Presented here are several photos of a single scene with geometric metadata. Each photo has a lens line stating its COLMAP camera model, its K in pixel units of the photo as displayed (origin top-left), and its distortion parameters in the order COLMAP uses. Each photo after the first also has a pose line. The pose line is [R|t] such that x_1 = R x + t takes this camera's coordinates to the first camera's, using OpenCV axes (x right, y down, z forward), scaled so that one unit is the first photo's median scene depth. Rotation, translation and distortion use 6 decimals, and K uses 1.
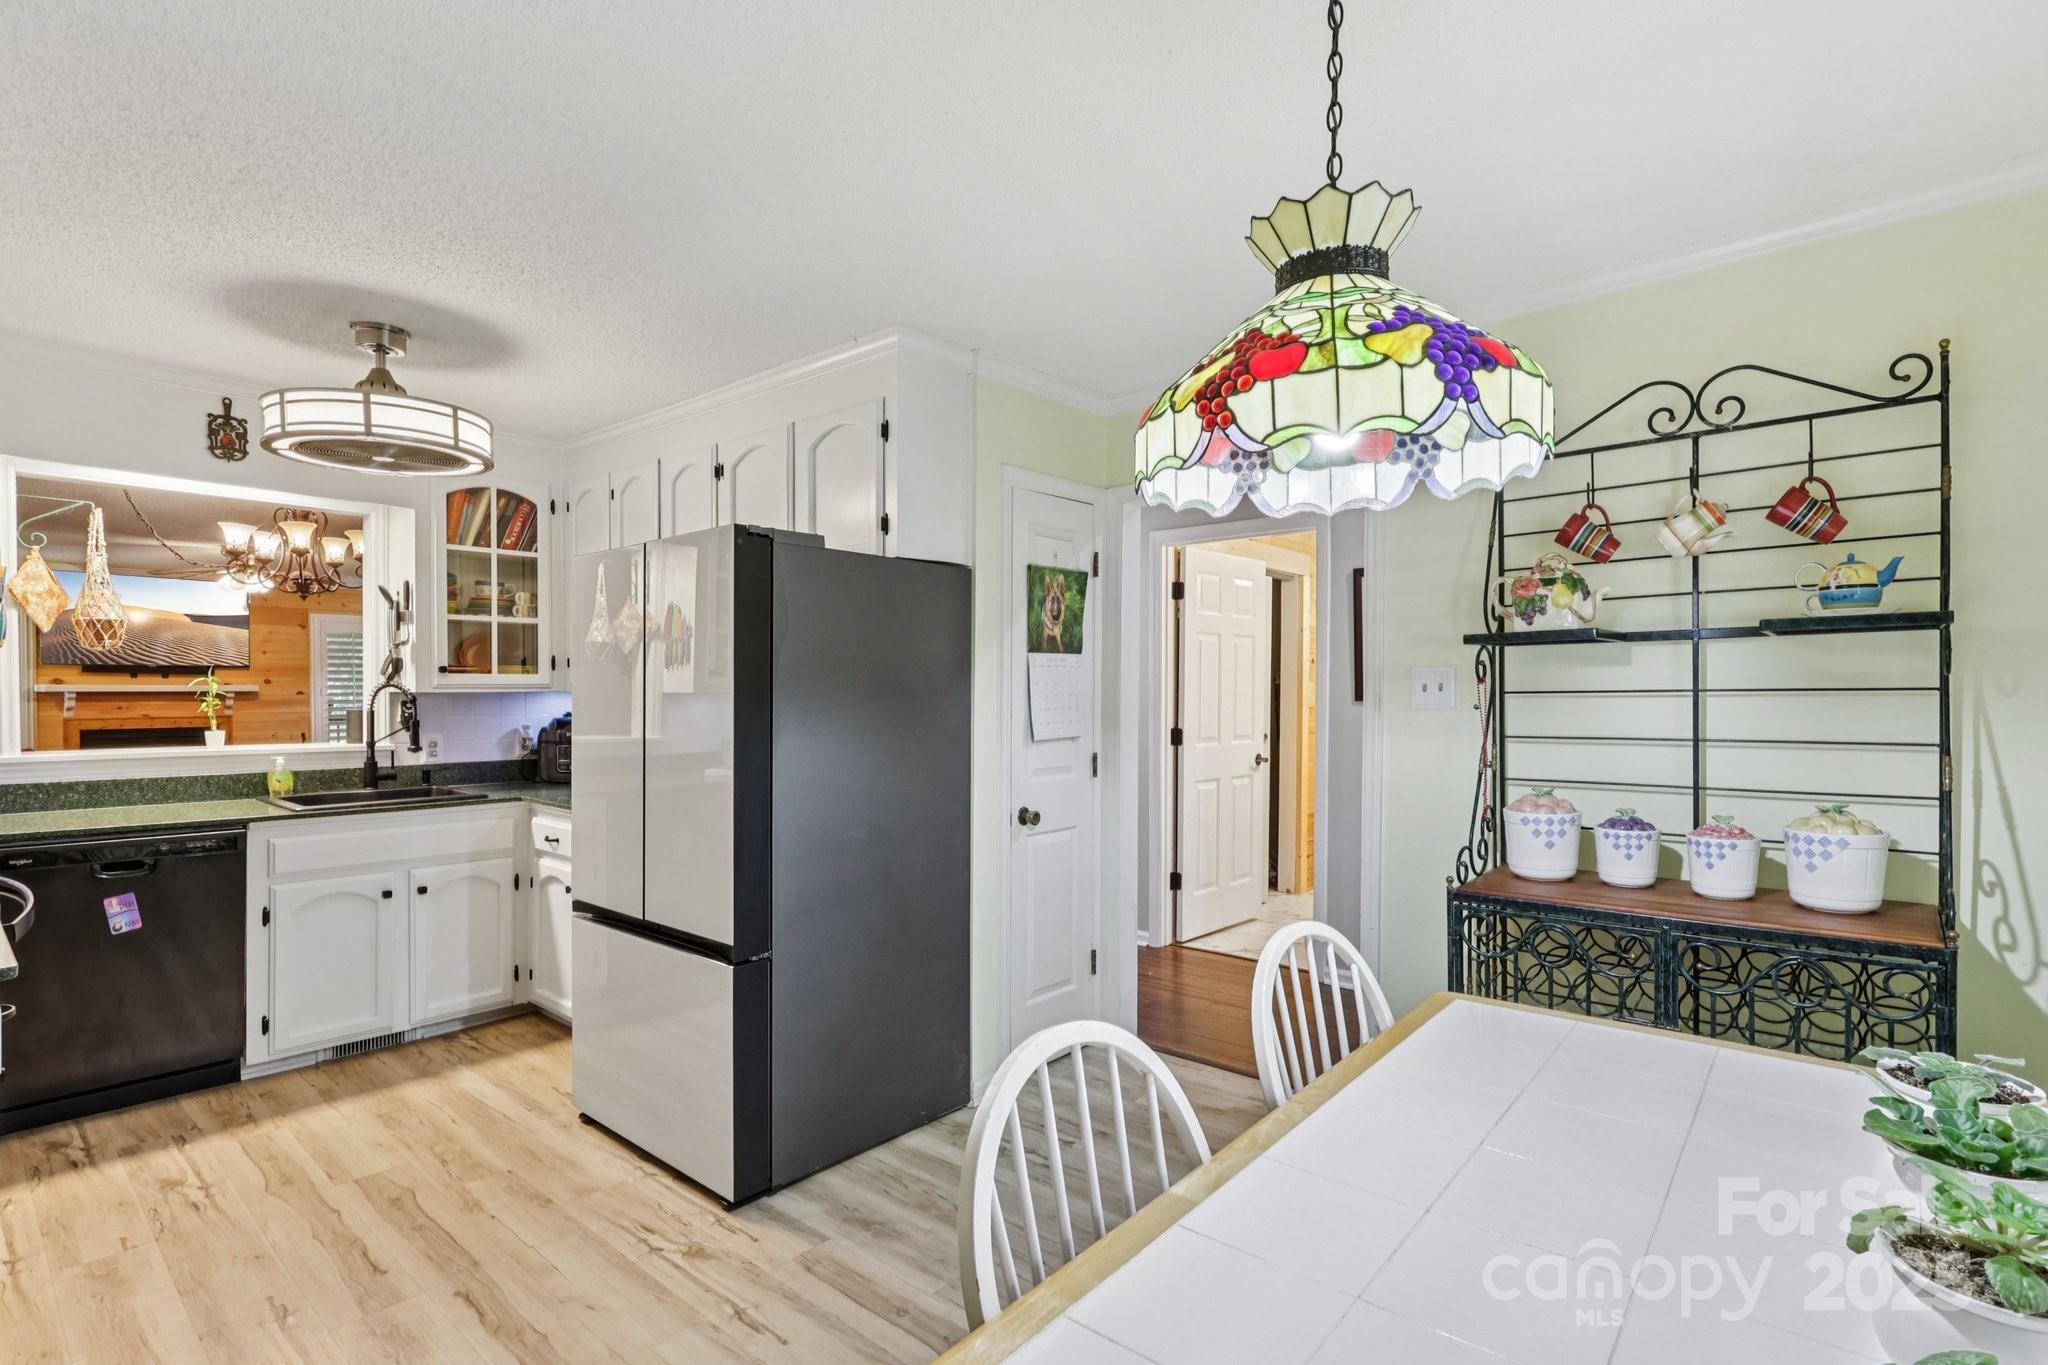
lens RADIAL K [[978.1, 0, 1024.6], [0, 978.1, 700.4], [0, 0, 1]] dist [-0.000968, 0.001723]
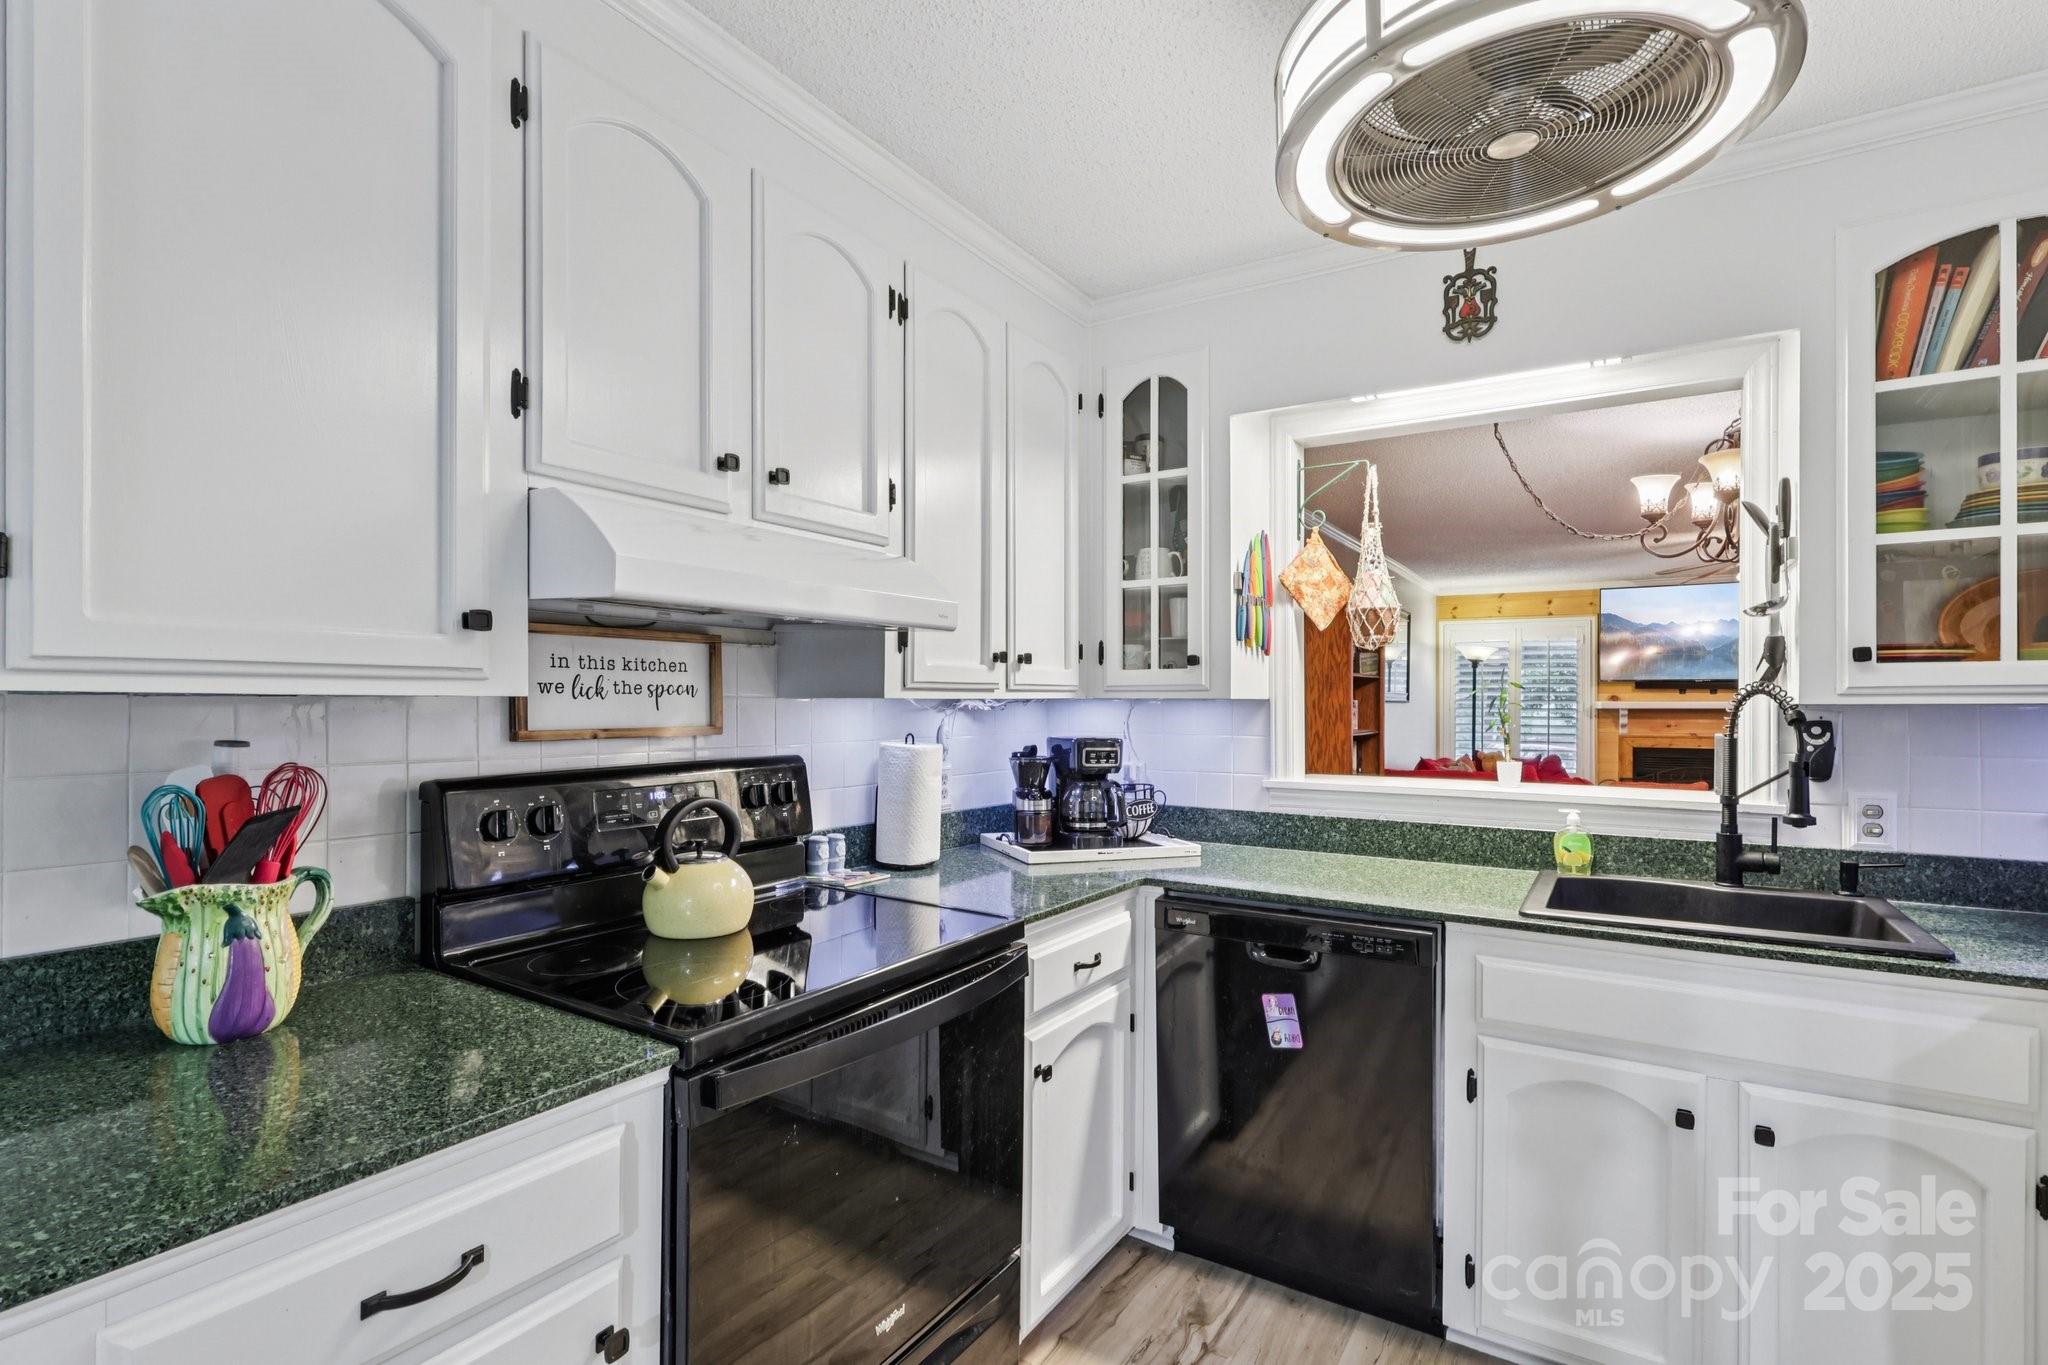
lens RADIAL K [[978.1, 0, 1028.4], [0, 978.1, 702.6], [0, 0, 1]] dist [-0.000968, 0.001723]
pose [[0.158160, -0.003696, -0.987407, -0.231446], [-0.014385, 0.999878, -0.006047, -0.000710], [0.987309, 0.015160, 0.158088, 0.621557]]
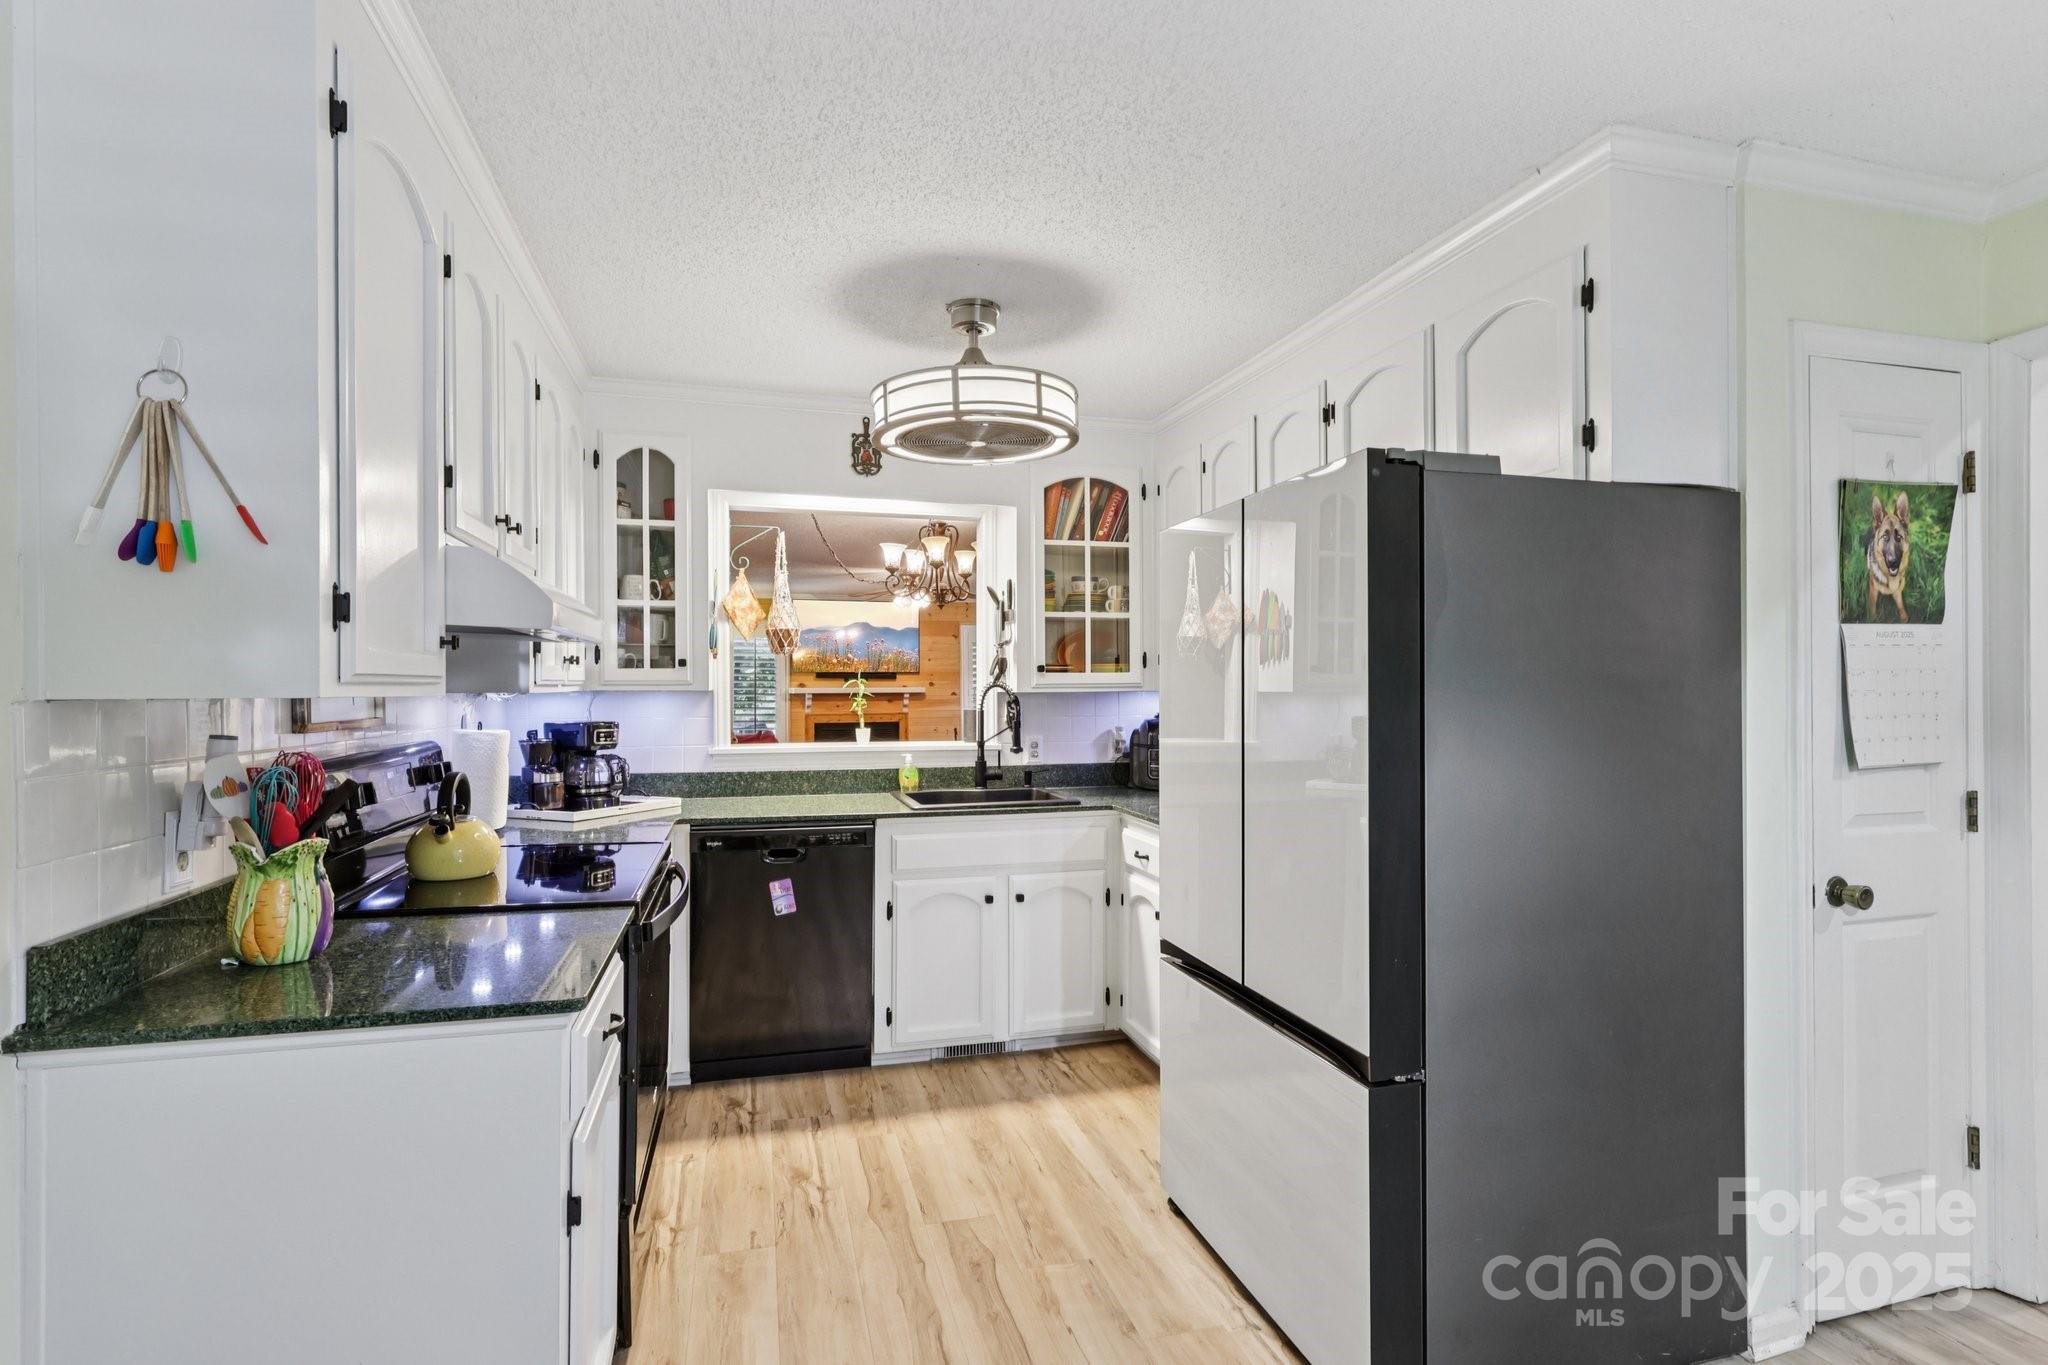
lens RADIAL K [[978.1, 0, 1029.1], [0, 978.1, 680.6], [0, 0, 1]] dist [-0.000968, 0.001723]
pose [[0.838460, -0.010010, -0.544872, -0.086958], [-0.001002, 0.999801, -0.019910, -0.000577], [0.544963, 0.017240, 0.838283, 0.206796]]
